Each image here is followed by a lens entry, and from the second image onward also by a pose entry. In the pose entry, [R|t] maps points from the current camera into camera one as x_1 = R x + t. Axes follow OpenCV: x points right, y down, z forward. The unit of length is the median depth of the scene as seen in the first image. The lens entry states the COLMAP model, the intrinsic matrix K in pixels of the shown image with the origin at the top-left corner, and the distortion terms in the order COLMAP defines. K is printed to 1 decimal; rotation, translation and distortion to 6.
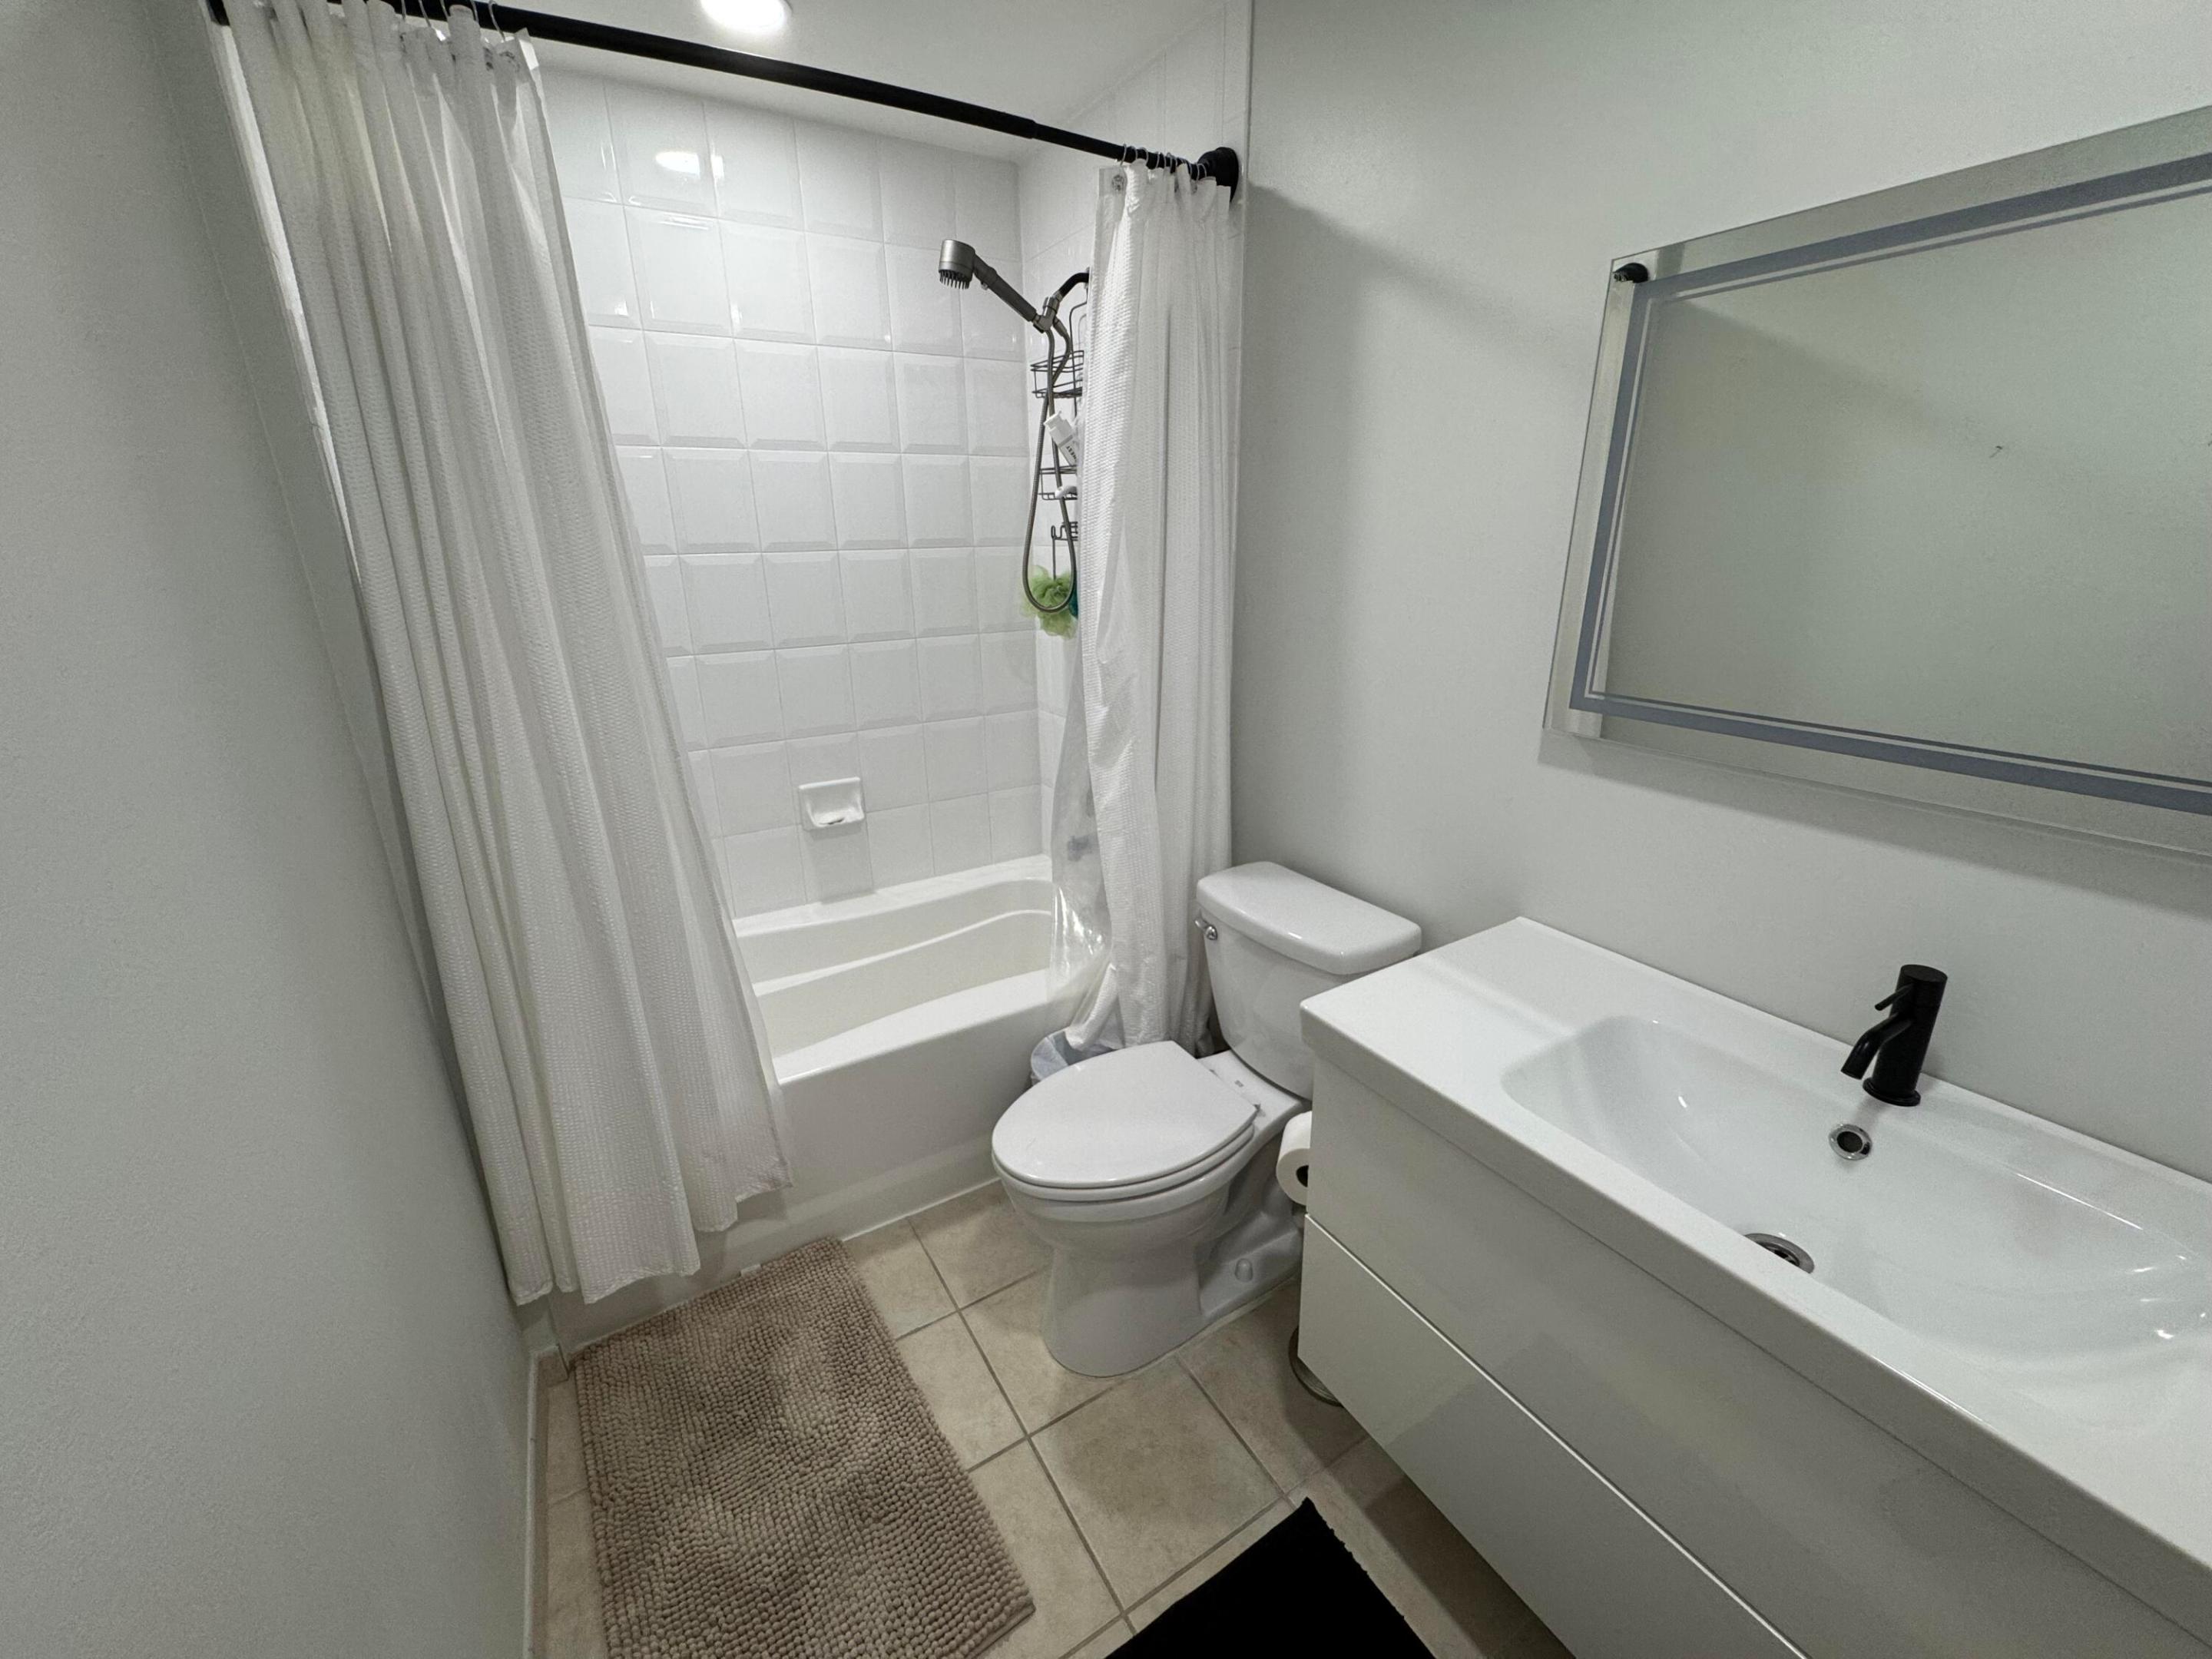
lens RADIAL K [[885.2, 0, 1107.2], [0, 885.2, 824.9], [0, 0, 1]] dist [-0.003854, -0.000169]
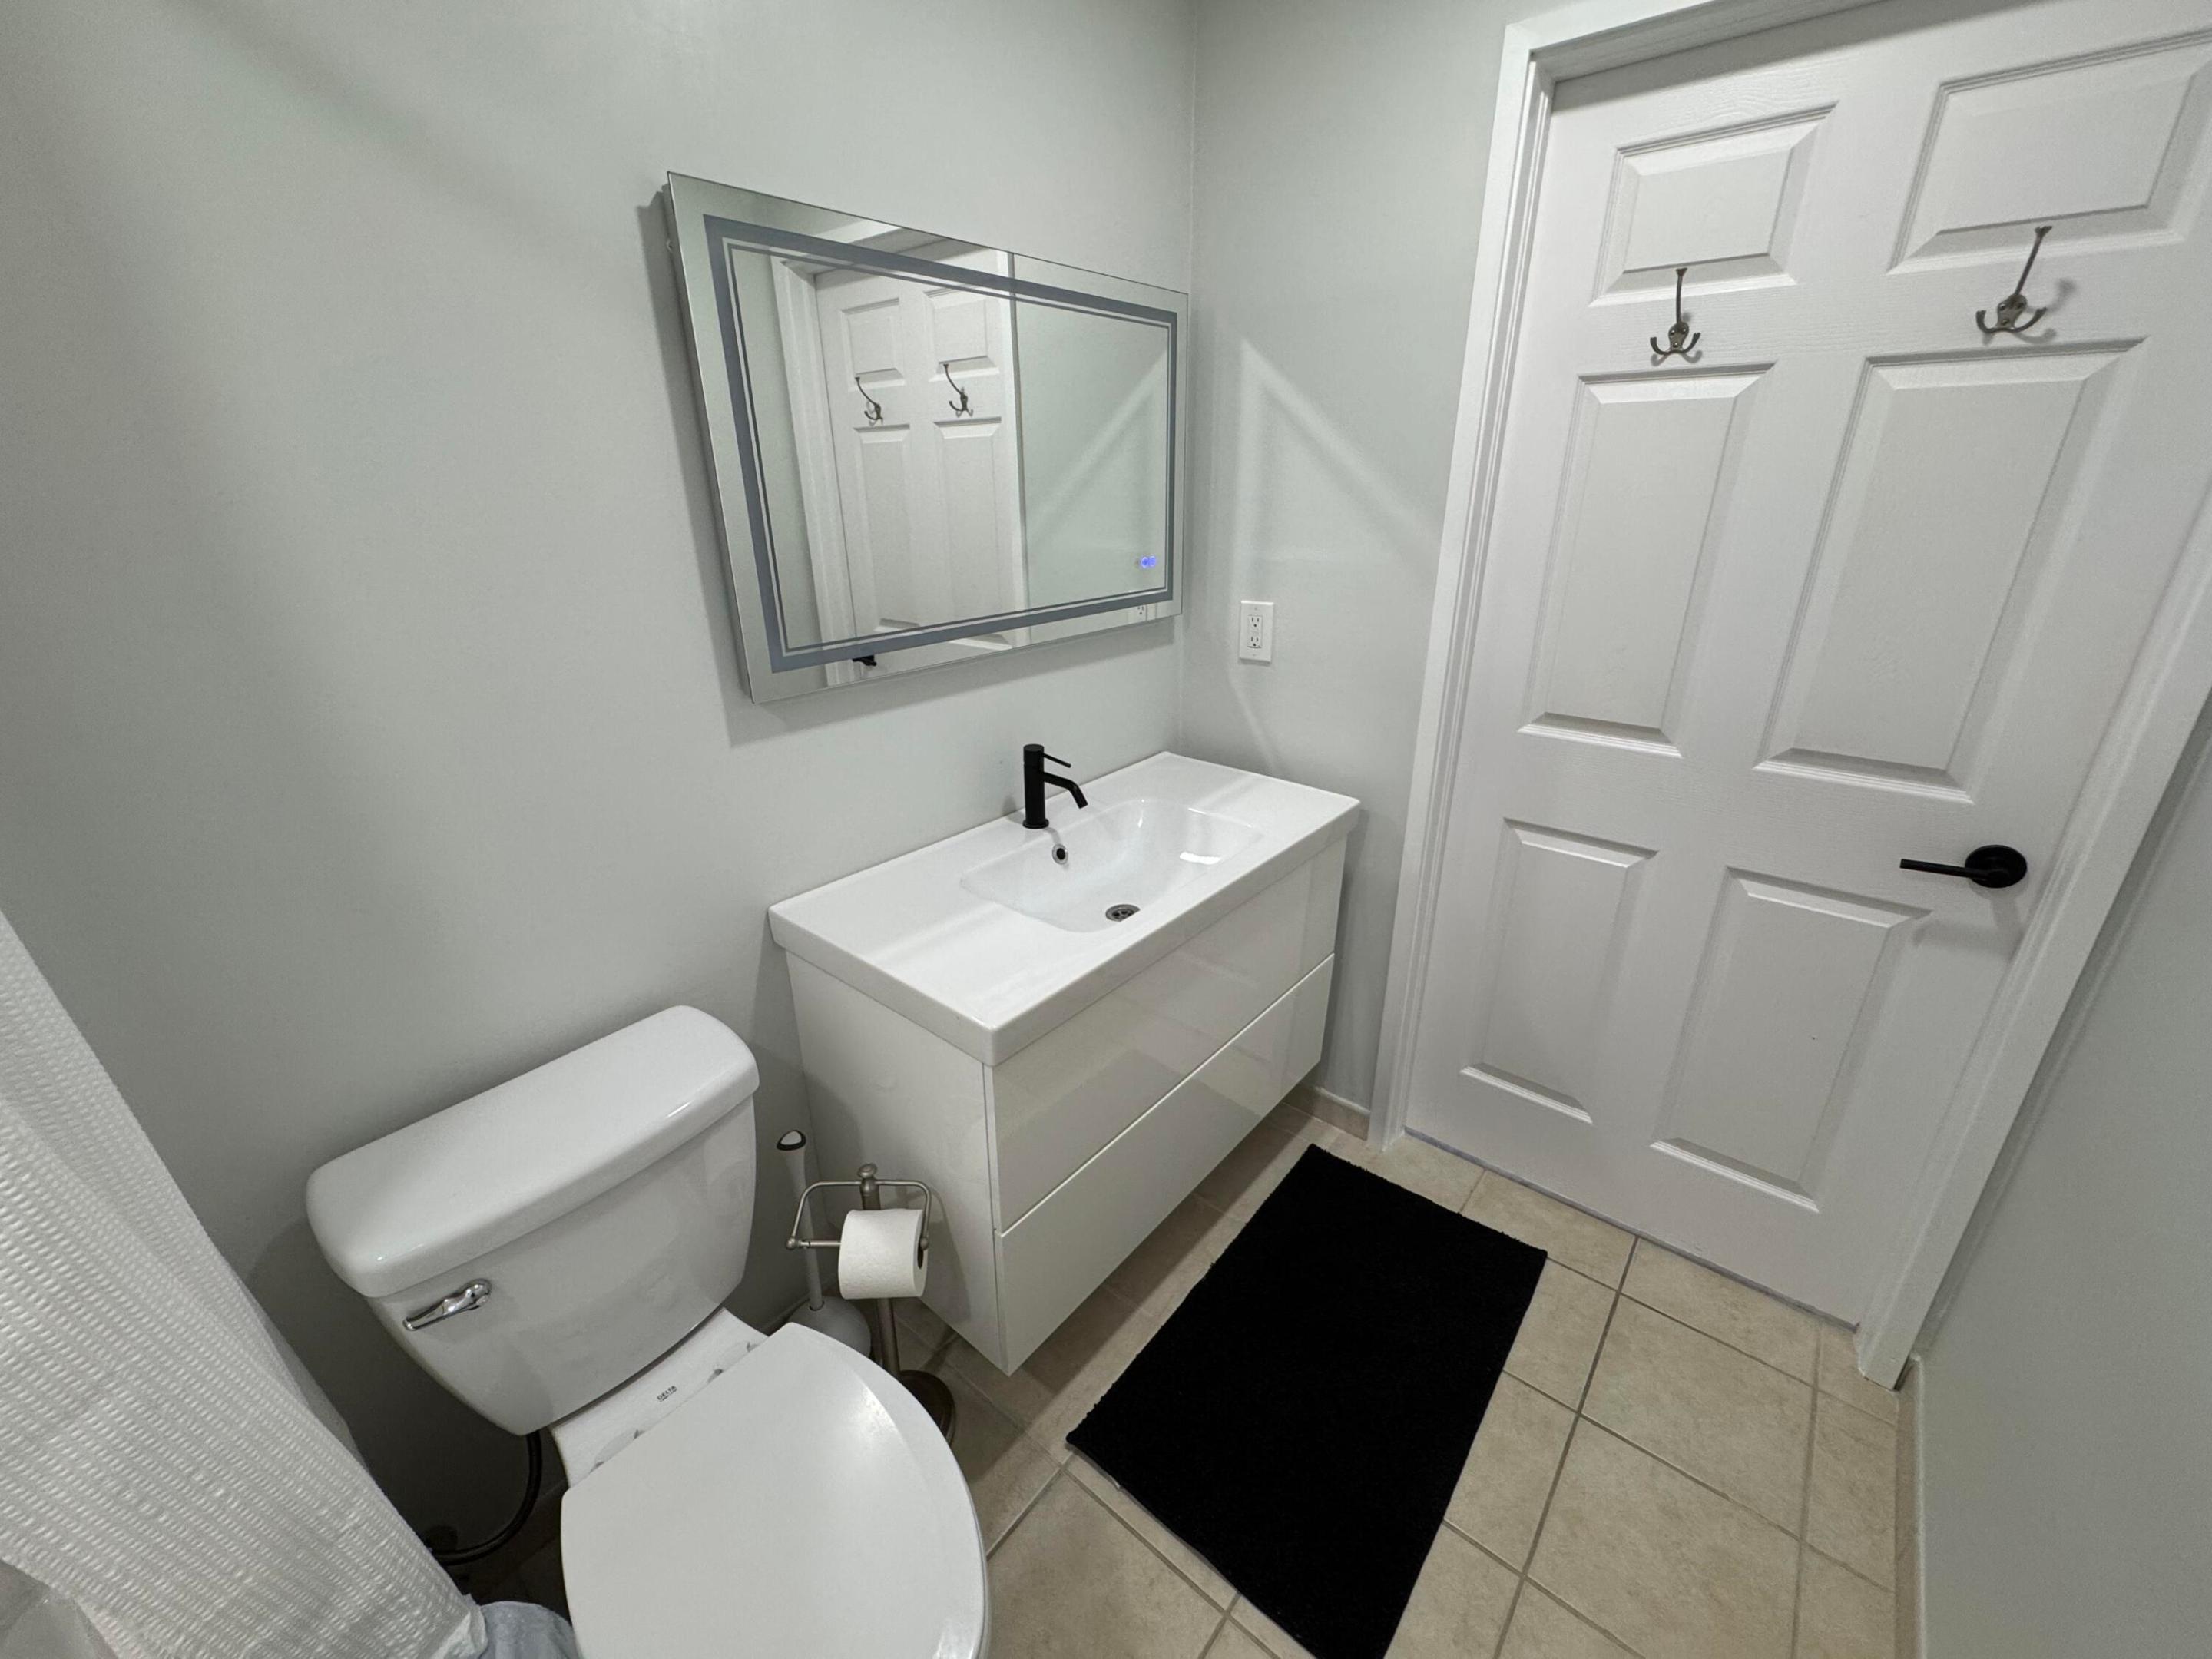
lens RADIAL K [[885.2, 0, 1107.2], [0, 885.2, 824.9], [0, 0, 1]] dist [-0.003854, -0.000169]
pose [[-0.327672, -0.338460, 0.882086, -0.412882], [0.308299, 0.844221, 0.438456, -0.252066], [-0.893075, 0.415616, -0.172281, 0.761783]]
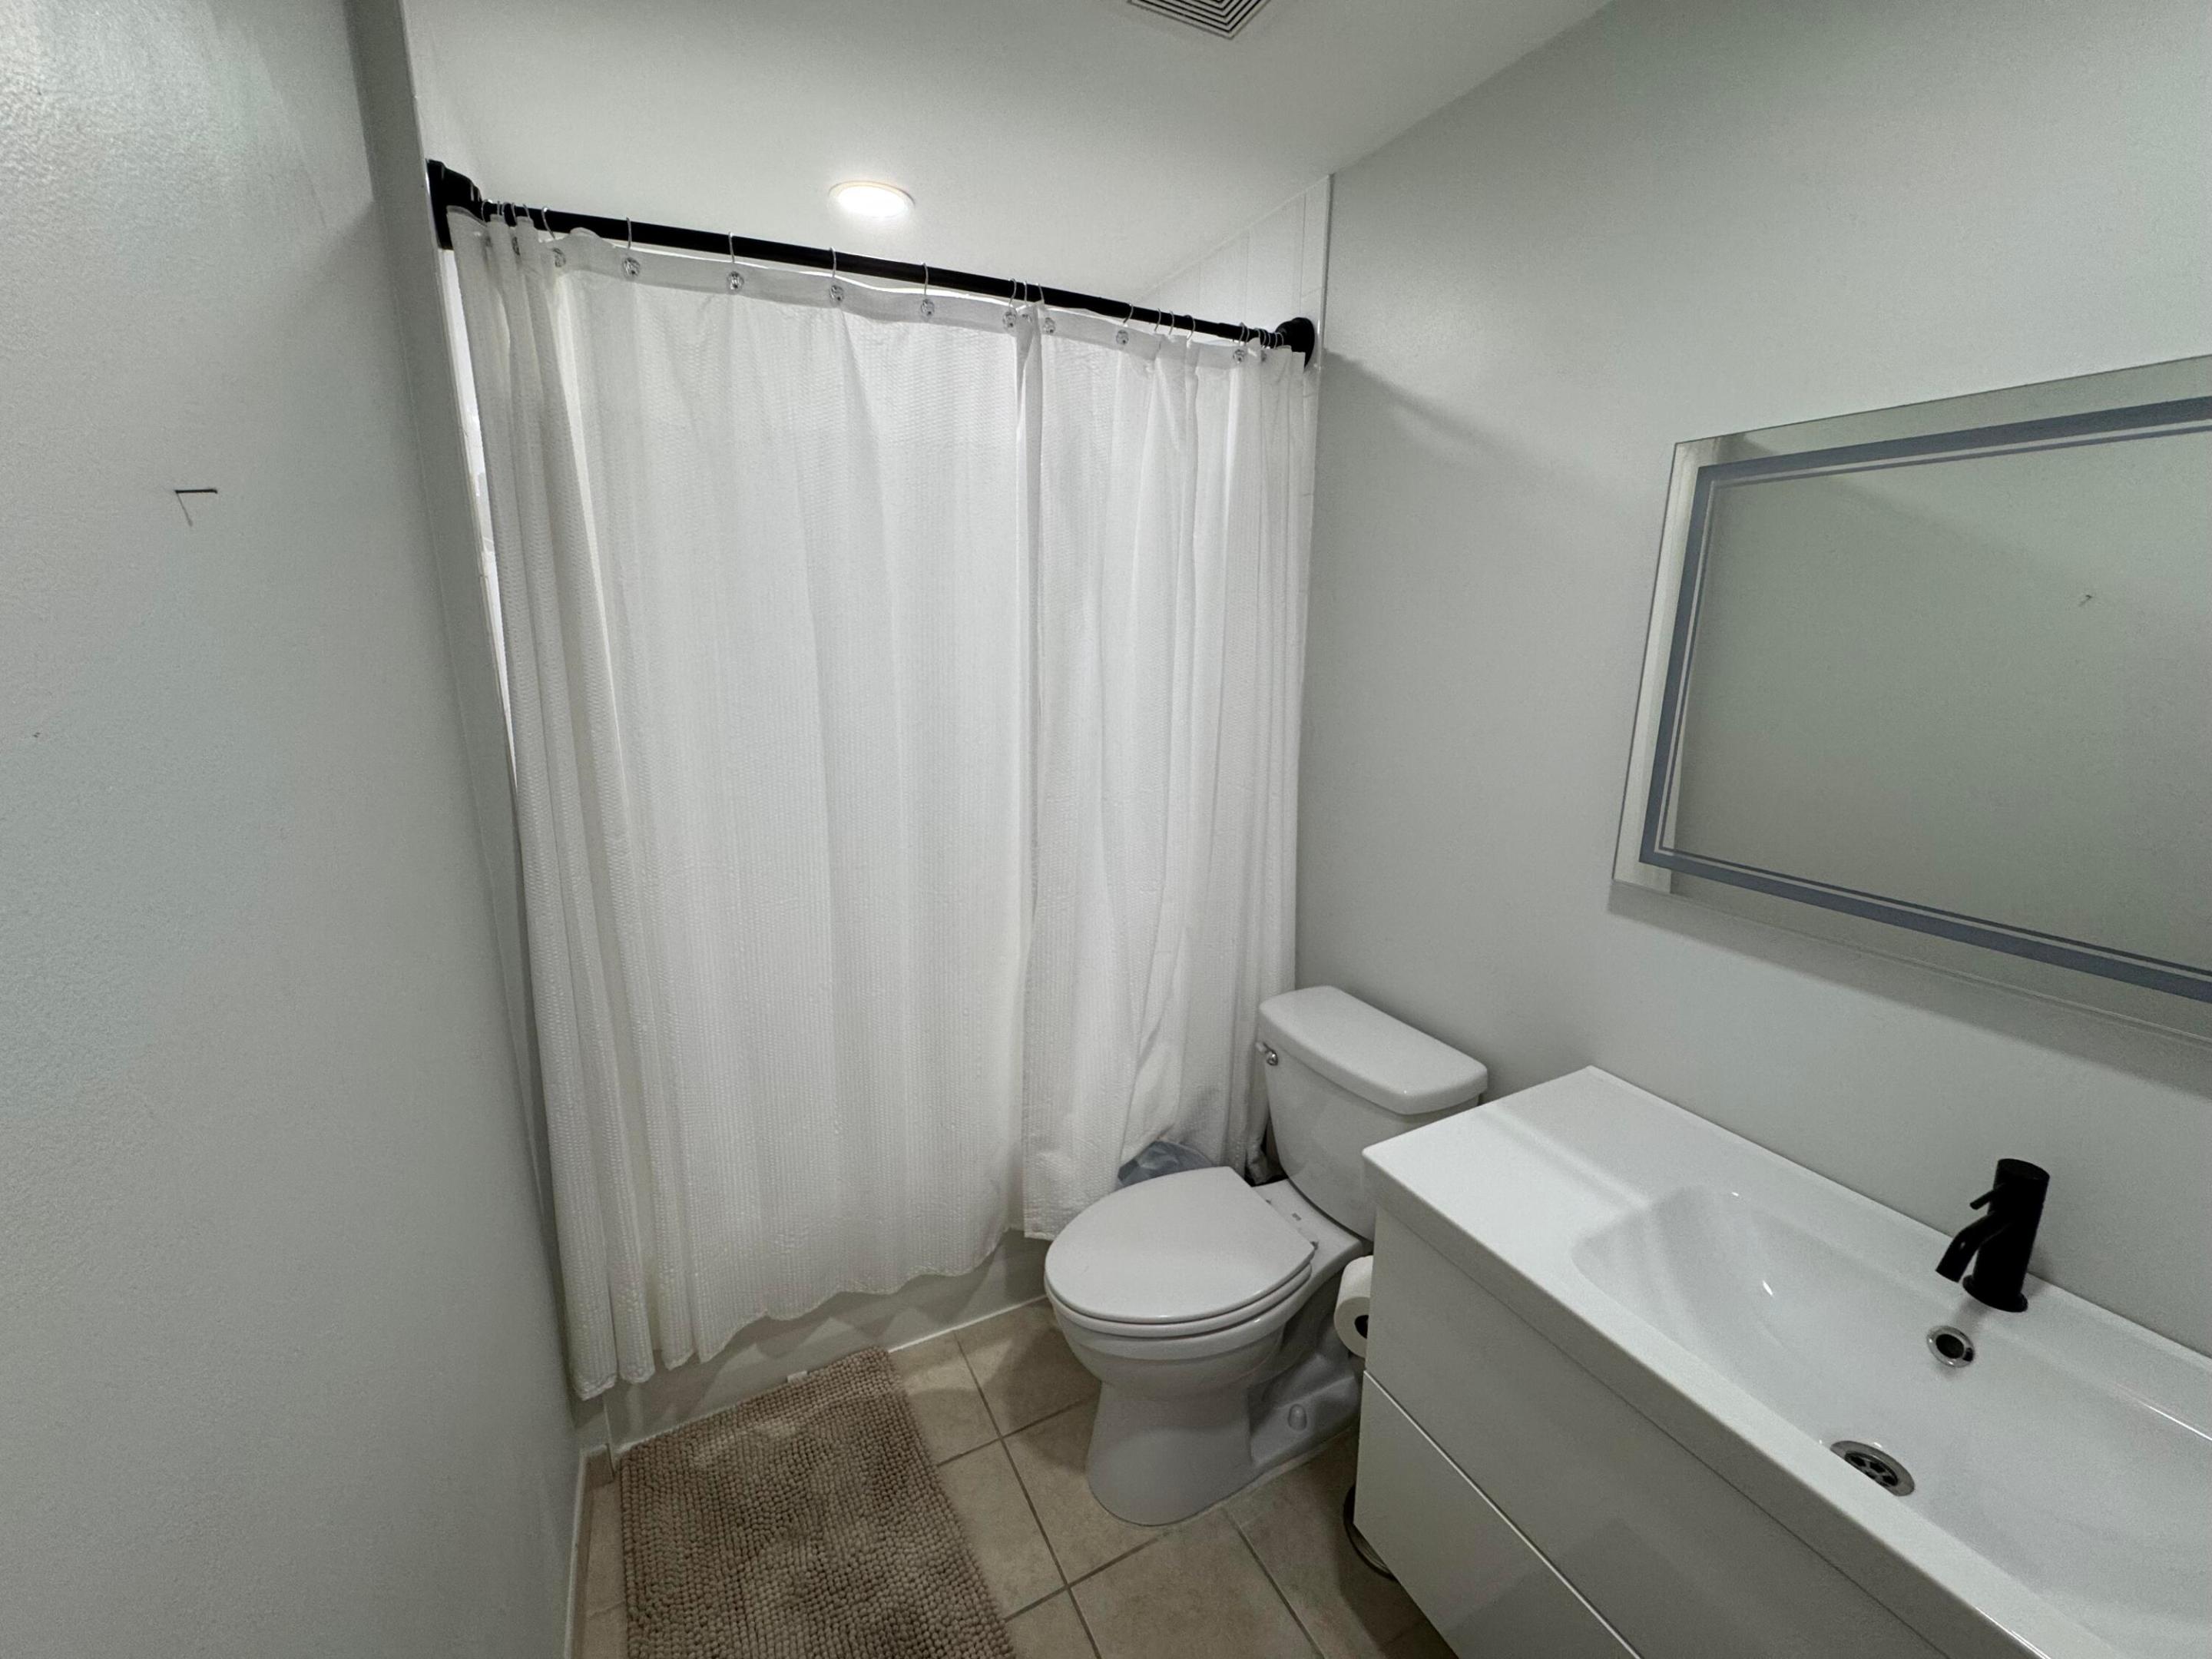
lens RADIAL K [[883.9, 0, 1106.0], [0, 883.9, 829.5], [0, 0, 1]] dist [-0.003442, -0.000541]
pose [[0.996996, 0.034236, -0.069477, -0.009621], [-0.040544, 0.994979, -0.091506, -0.043804], [0.065996, 0.094048, 0.993378, -0.031199]]
